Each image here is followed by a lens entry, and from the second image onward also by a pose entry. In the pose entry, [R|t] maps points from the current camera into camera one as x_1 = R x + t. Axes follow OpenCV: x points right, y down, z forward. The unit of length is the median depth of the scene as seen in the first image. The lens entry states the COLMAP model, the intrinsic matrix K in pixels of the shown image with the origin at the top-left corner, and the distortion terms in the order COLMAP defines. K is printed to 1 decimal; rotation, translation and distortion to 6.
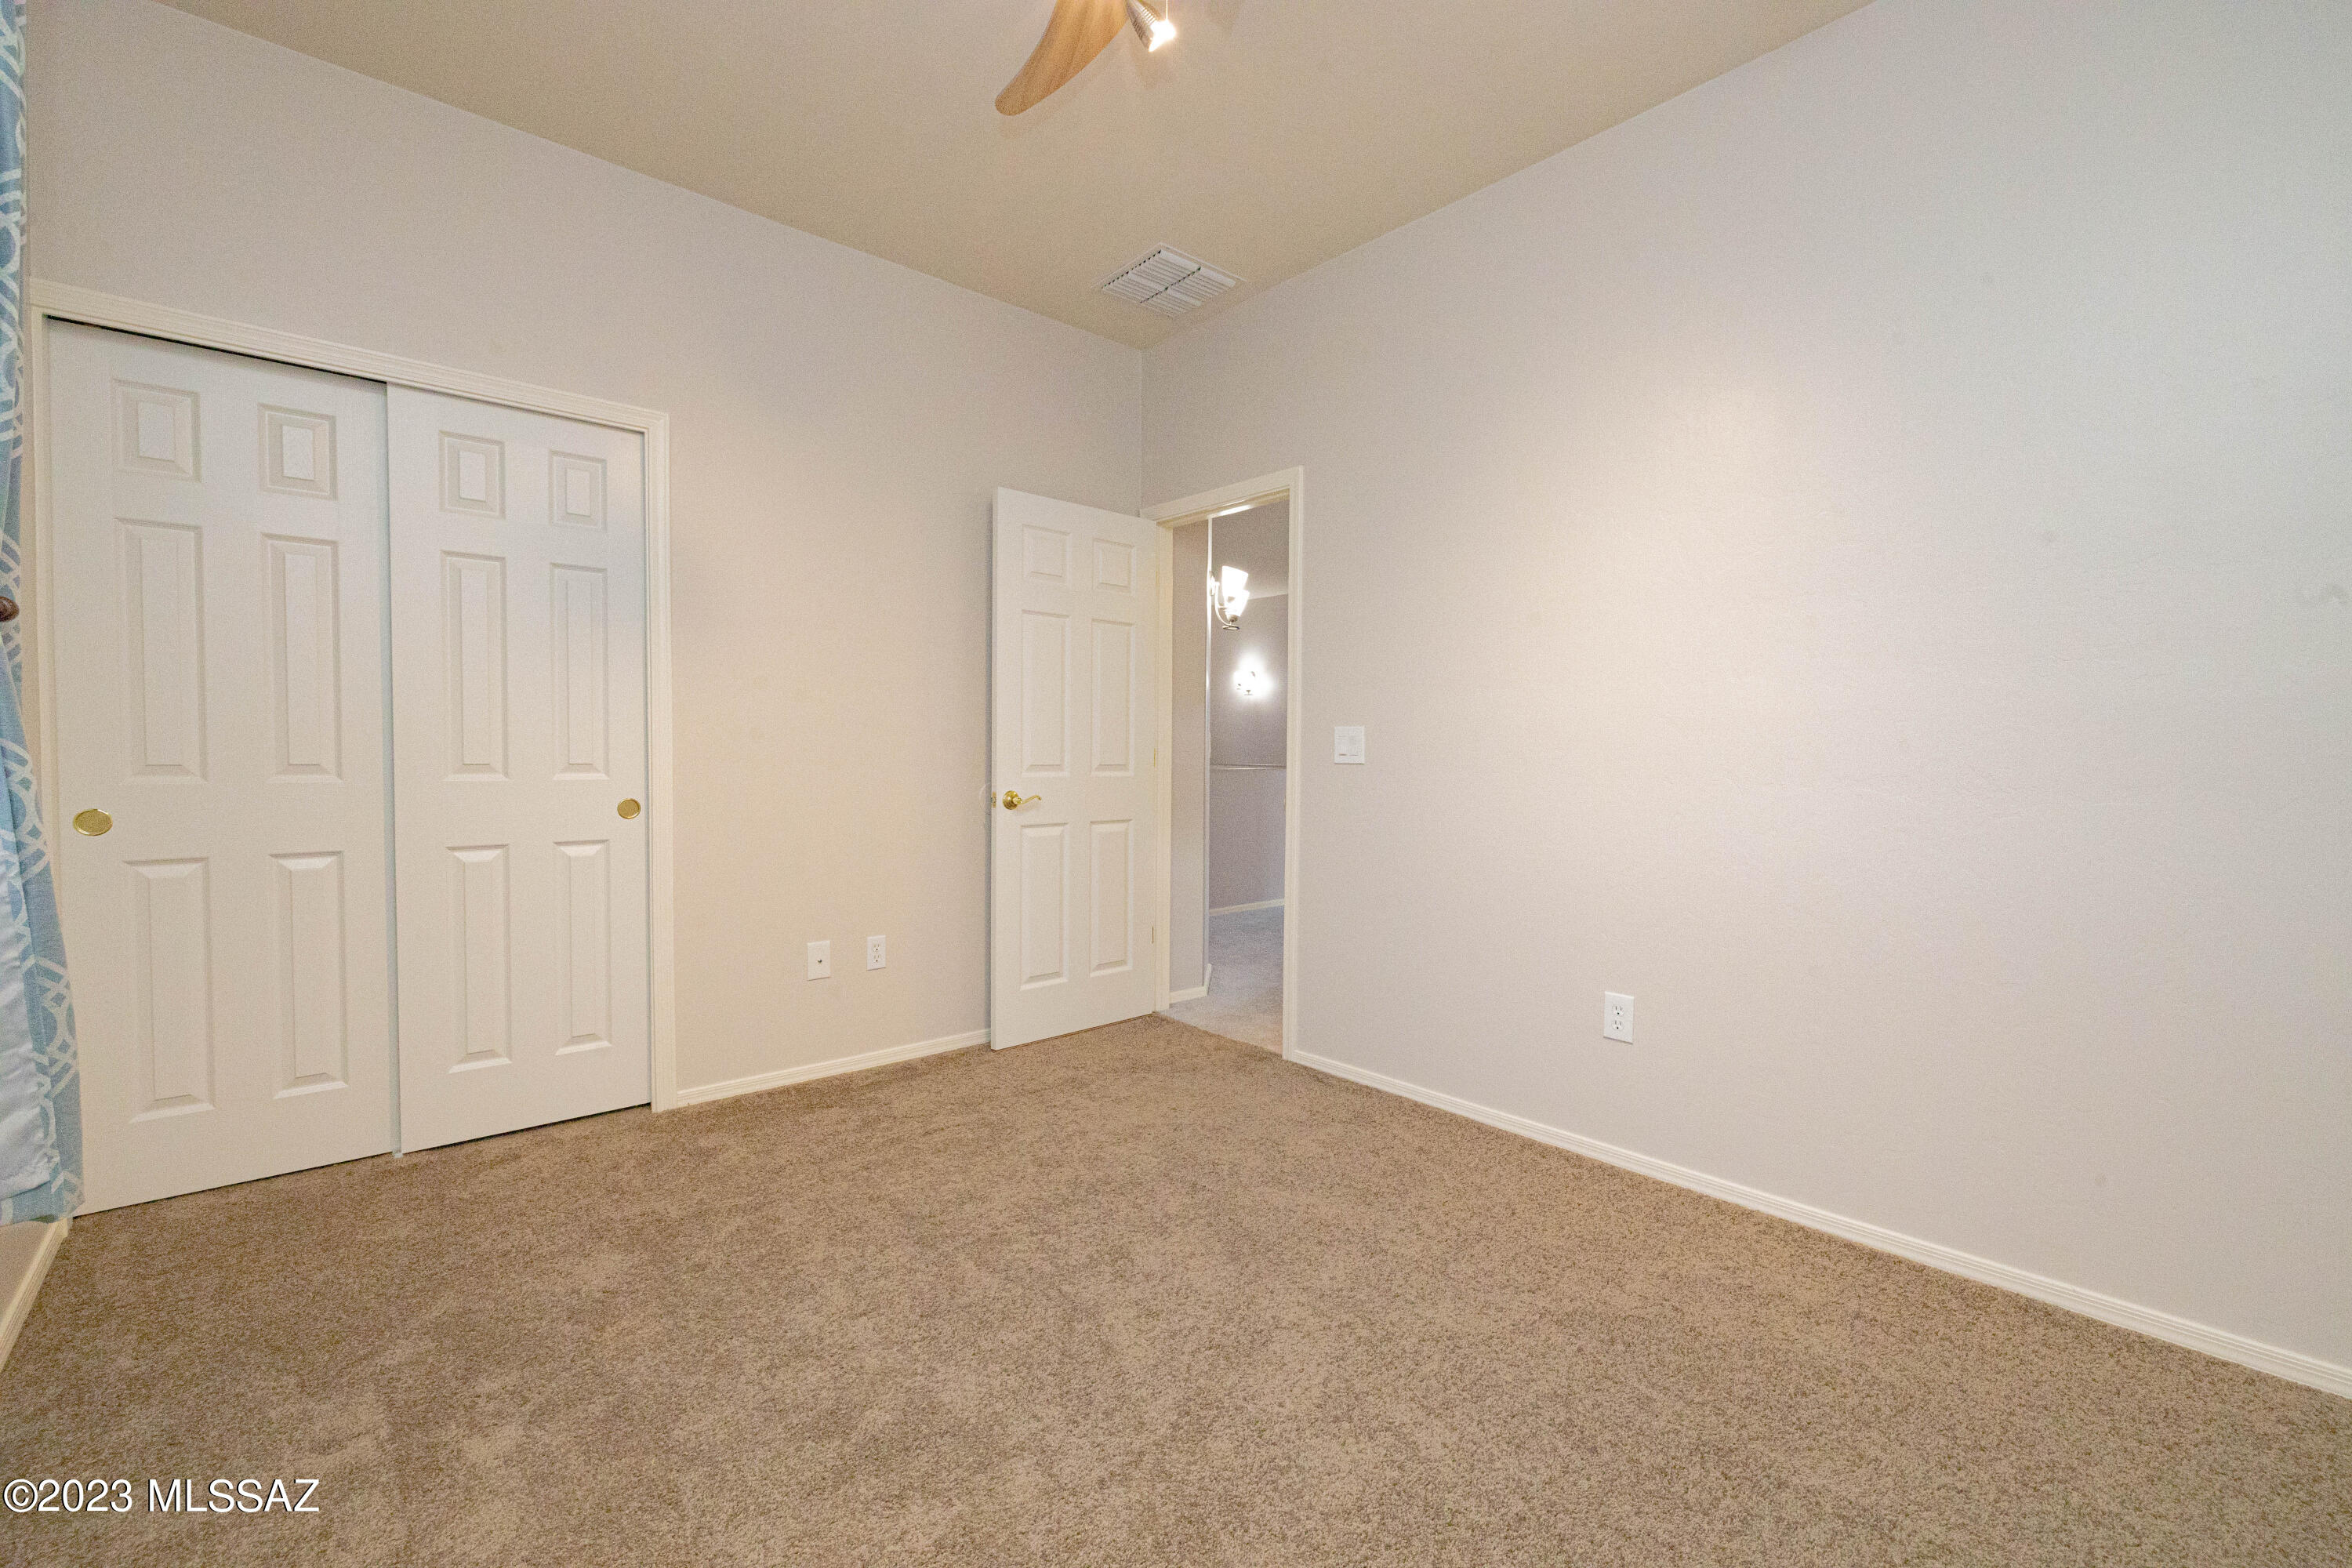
lens RADIAL K [[978.9, 0, 1168.8], [0, 978.9, 780.4], [0, 0, 1]] dist [0.001154, 0.000176]
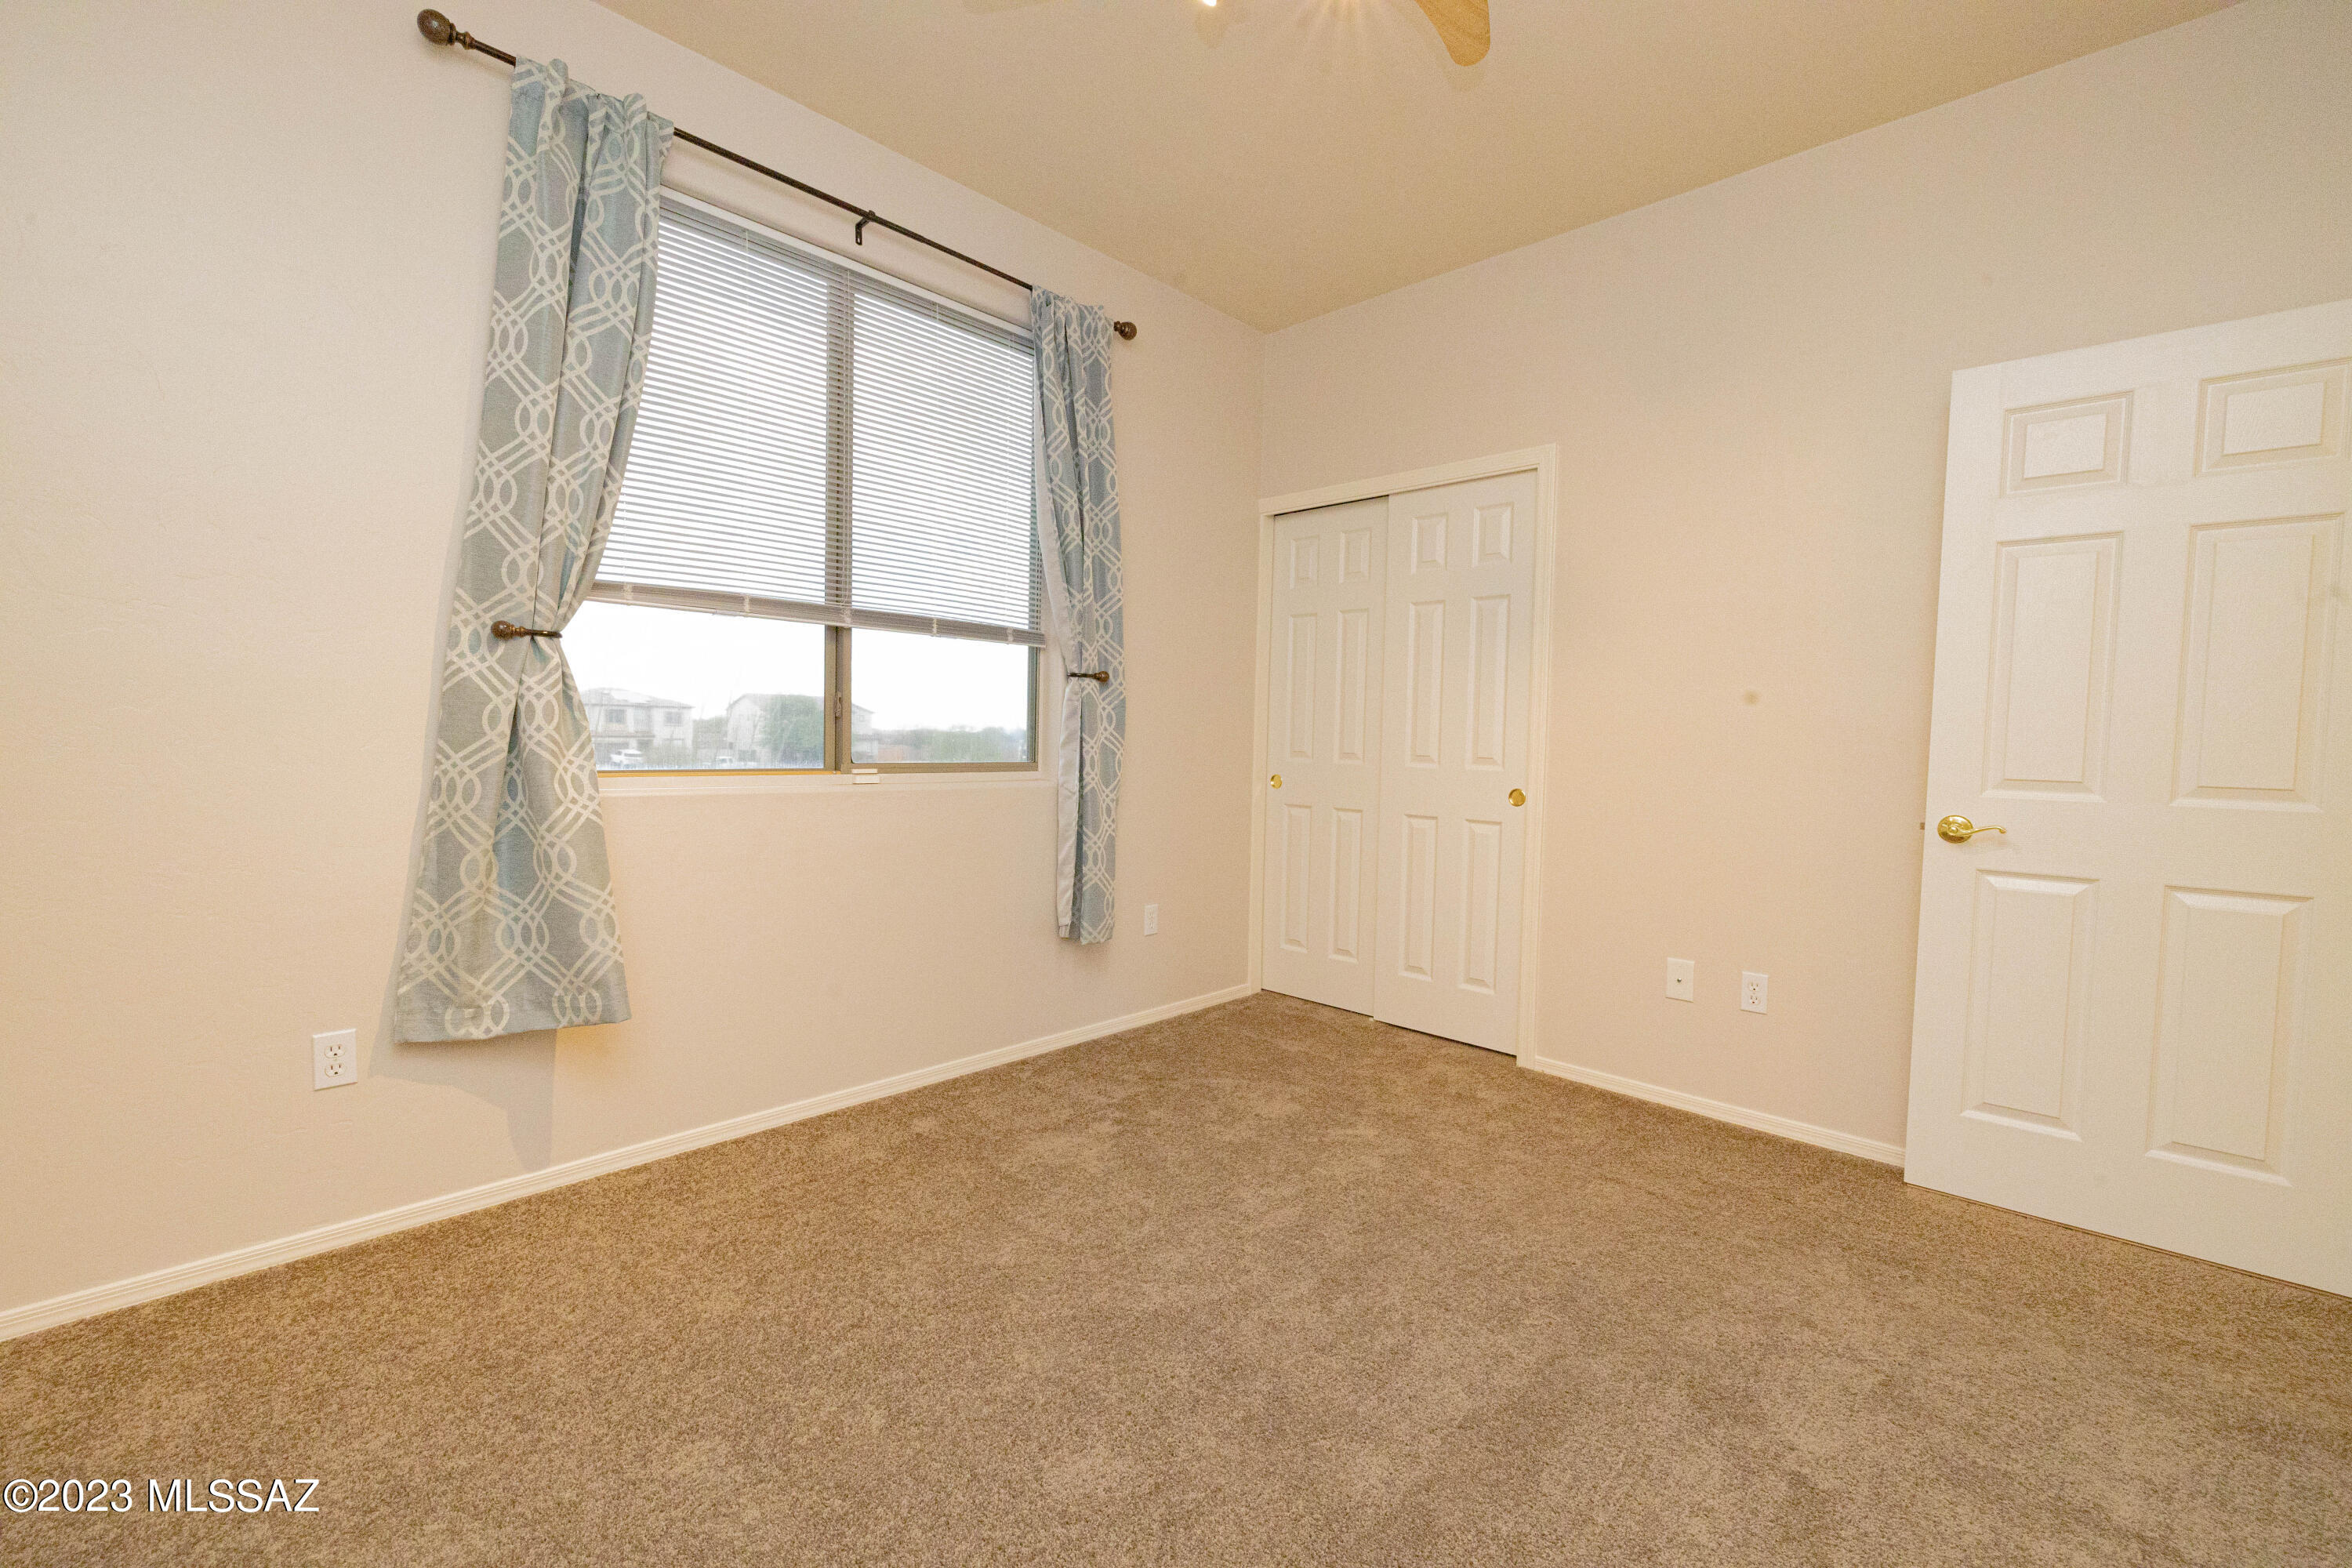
lens RADIAL K [[978.9, 0, 1168.8], [0, 978.9, 780.4], [0, 0, 1]] dist [0.001154, 0.000176]
pose [[0.086127, 0.043365, -0.995340, 0.553091], [-0.045970, 0.998161, 0.039510, -0.017844], [0.995223, 0.042352, 0.087962, 0.478391]]
